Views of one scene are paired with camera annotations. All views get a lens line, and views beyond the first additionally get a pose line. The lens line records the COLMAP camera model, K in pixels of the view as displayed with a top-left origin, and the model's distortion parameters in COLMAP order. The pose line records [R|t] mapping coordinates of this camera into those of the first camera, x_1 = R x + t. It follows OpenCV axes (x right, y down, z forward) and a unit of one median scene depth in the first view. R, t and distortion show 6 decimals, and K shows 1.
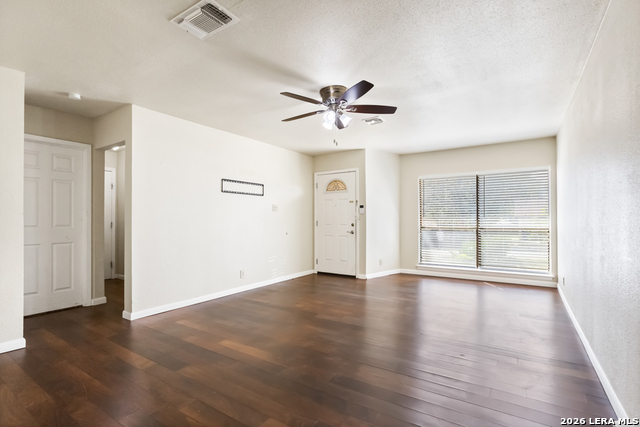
lens RADIAL K [[312.3, 0, 321.1], [0, 312.3, 217.1], [0, 0, 1]] dist [-0.001276, -0.000107]
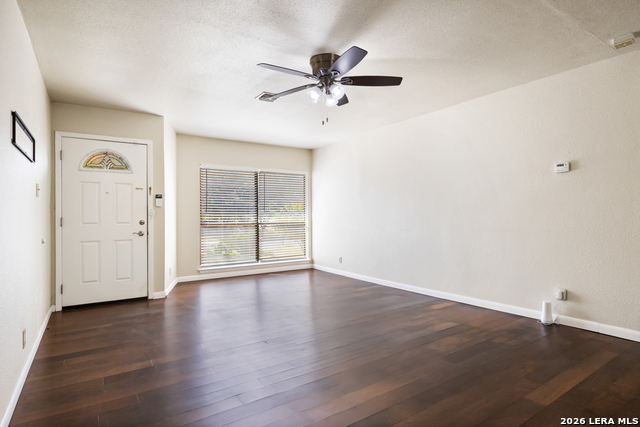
lens RADIAL K [[347.4, 0, 320.7], [0, 347.4, 213.2], [0, 0, 1]] dist [0.000411, 0.000297]
pose [[0.374490, 0.007091, 0.927204, -0.462170], [0.001132, 0.999967, -0.008105, 0.010705], [-0.927230, 0.004085, 0.374469, 0.361400]]
